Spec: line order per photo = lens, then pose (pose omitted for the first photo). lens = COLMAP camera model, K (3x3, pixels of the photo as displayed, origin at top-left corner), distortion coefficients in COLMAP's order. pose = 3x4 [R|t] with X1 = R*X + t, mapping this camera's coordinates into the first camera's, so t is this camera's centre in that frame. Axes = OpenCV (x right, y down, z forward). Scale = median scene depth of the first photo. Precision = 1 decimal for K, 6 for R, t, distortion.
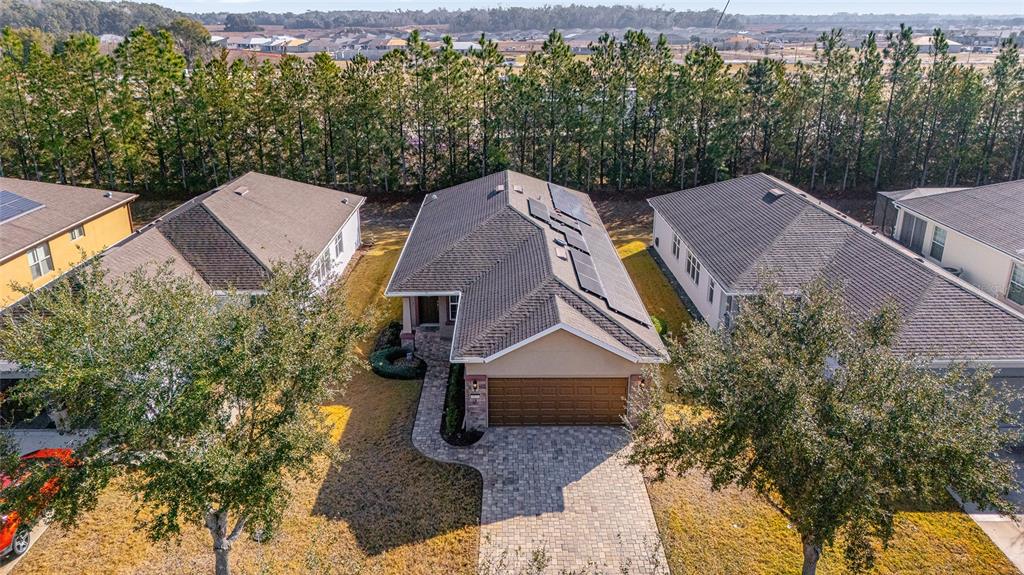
lens RADIAL K [[753.7, 0, 508.1], [0, 753.7, 296.0], [0, 0, 1]] dist [0.064464, -0.052328]
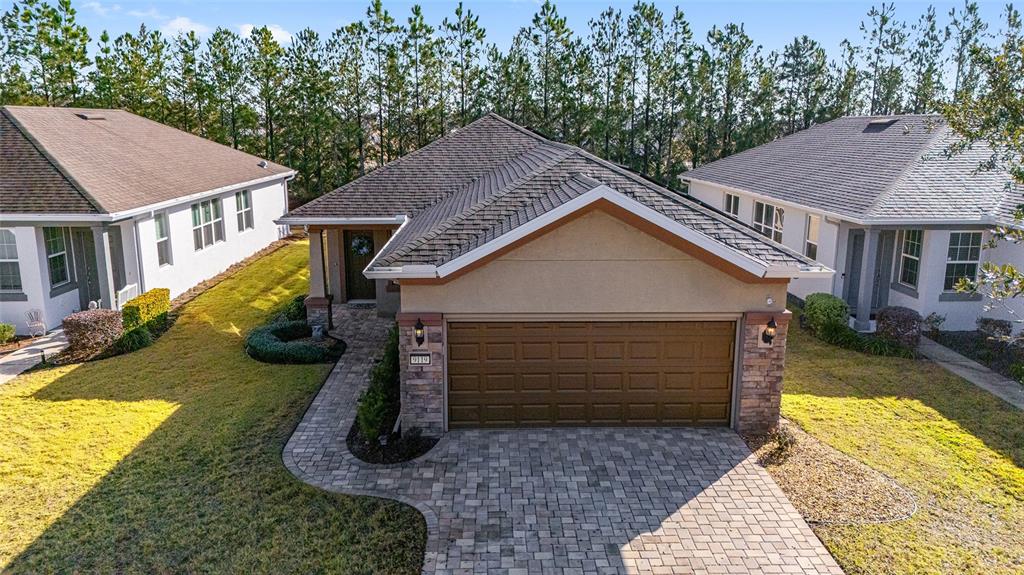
lens RADIAL K [[753.7, 0, 510.6], [0, 753.7, 281.2], [0, 0, 1]] dist [0.064464, -0.052328]
pose [[0.999710, 0.000134, 0.024093, 0.002130], [0.003406, 0.989158, -0.146816, 0.151806], [-0.023851, 0.146856, 0.988870, 0.507921]]
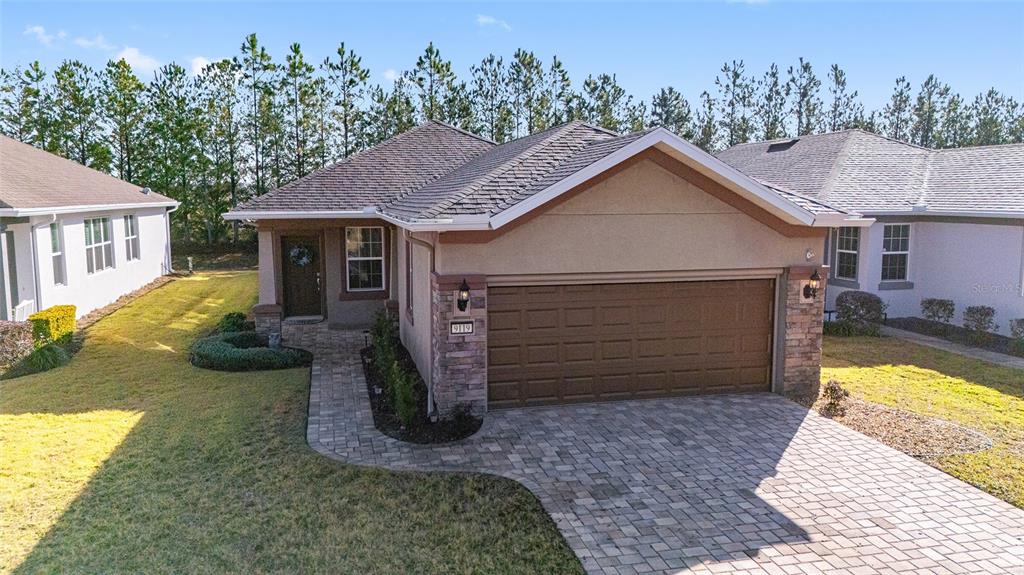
lens RADIAL K [[753.7, 0, 511.0], [0, 753.7, 277.9], [0, 0, 1]] dist [0.064464, -0.052328]
pose [[0.972275, -0.023201, 0.232687, -0.112929], [0.078754, 0.969424, -0.232411, 0.203167], [-0.220180, 0.244292, 0.944374, 0.573276]]
